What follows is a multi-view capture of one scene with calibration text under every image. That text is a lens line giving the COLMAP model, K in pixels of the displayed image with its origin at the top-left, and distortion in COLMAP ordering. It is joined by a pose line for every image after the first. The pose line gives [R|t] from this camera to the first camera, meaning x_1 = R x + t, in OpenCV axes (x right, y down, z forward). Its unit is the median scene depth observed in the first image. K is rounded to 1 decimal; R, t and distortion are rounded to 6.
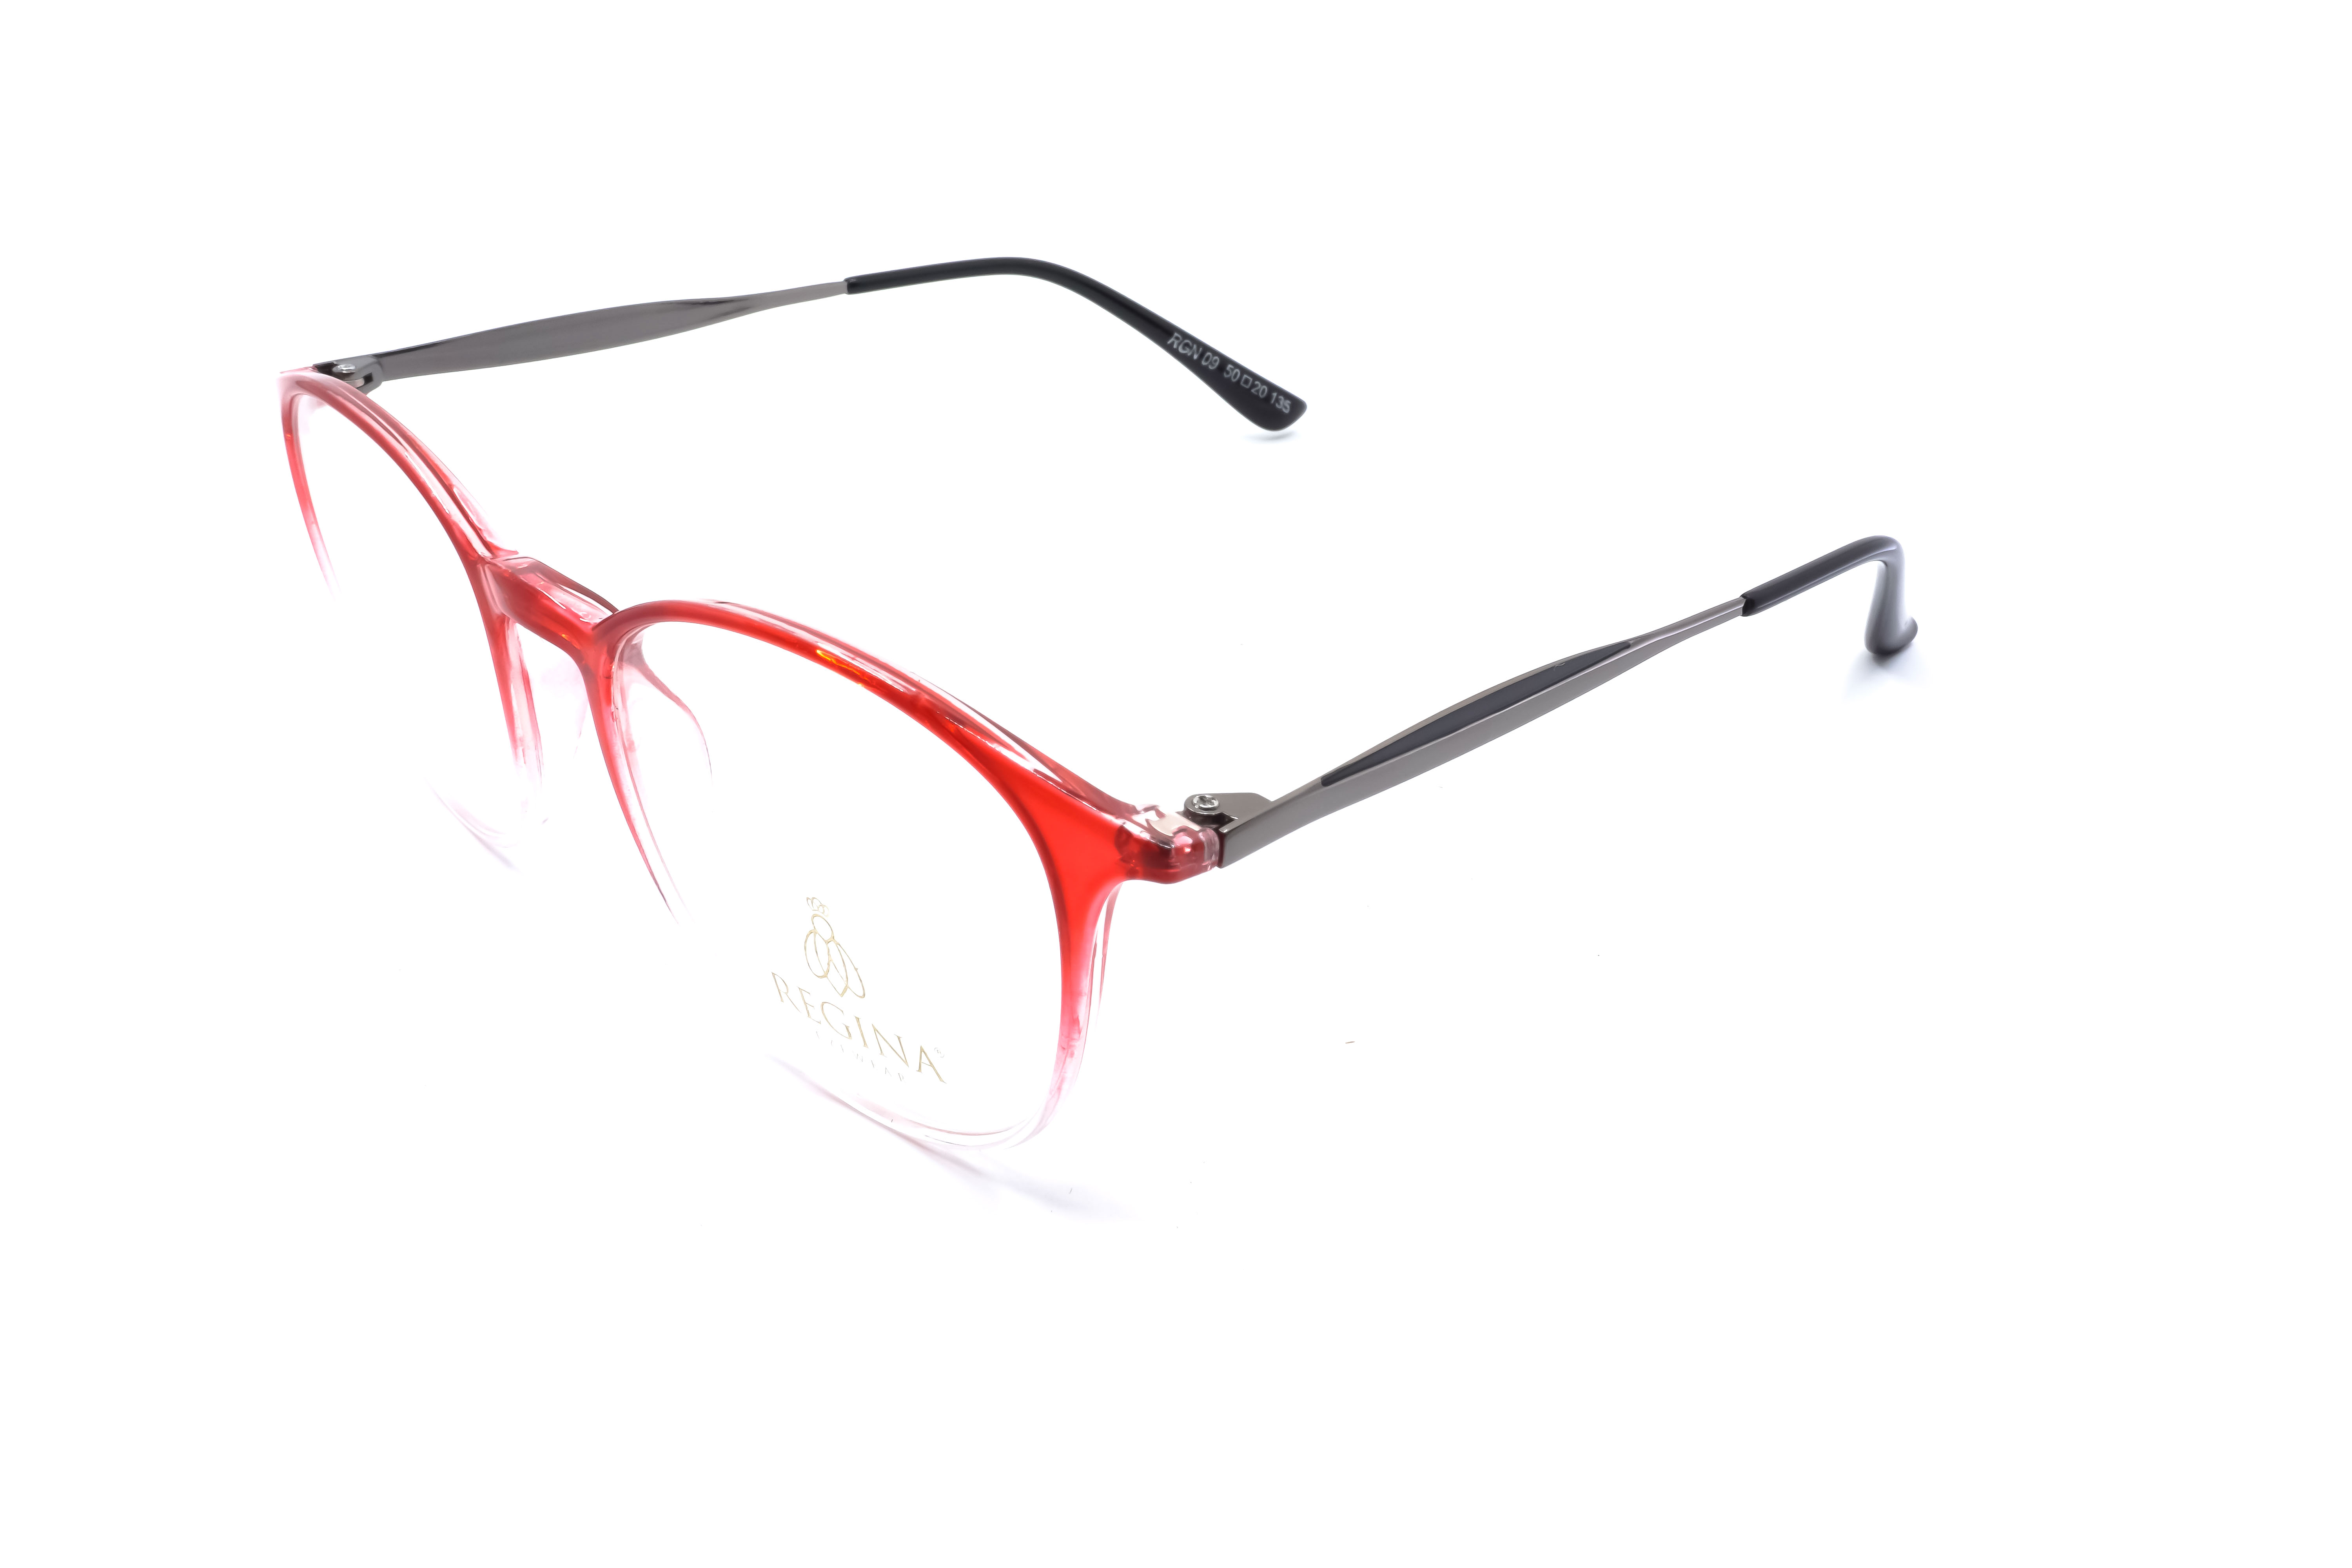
lens RADIAL K [[2317.4, 0, 1177.2], [0, 2317.4, 767.8], [0, 0, 1]] dist [-0.004611, 0.000000]
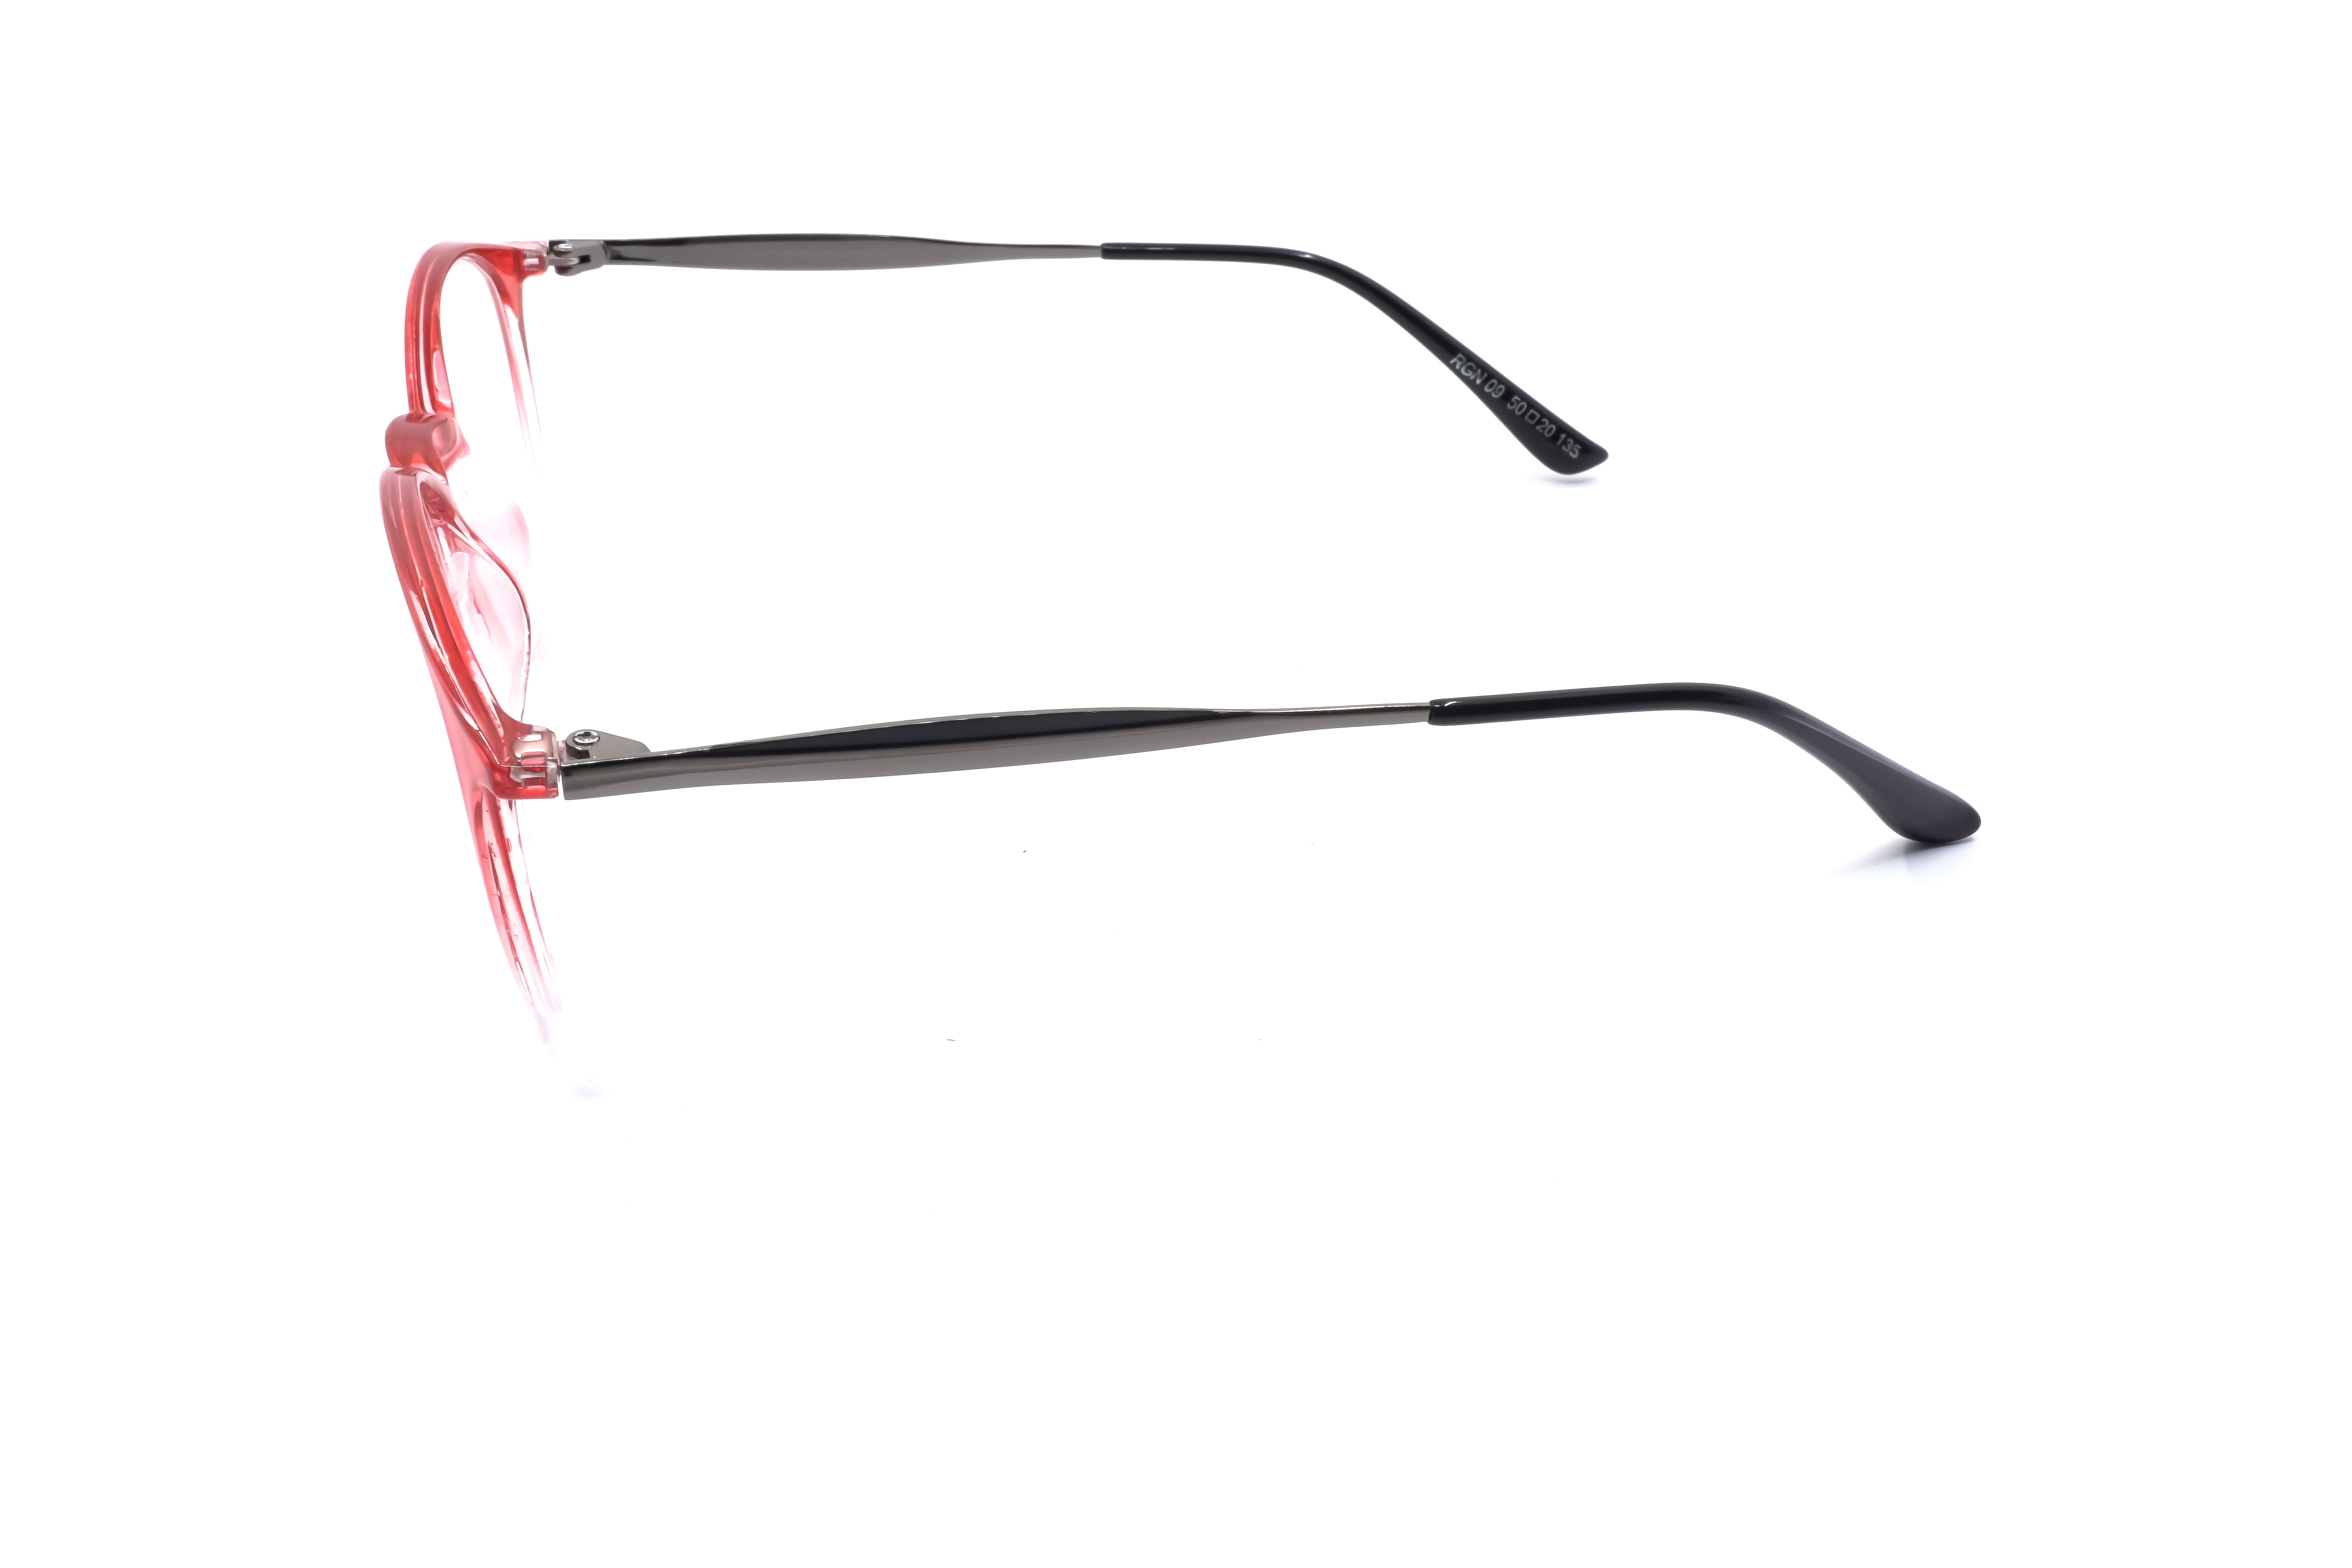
lens RADIAL K [[2317.4, 0, 1173.0], [0, 2317.4, 798.4], [0, 0, 1]] dist [-0.004611, 0.000000]
pose [[0.863267, 0.250808, -0.438025, 0.399928], [-0.241720, 0.967250, 0.077450, -0.058720], [0.443105, 0.039019, 0.895620, 0.096023]]
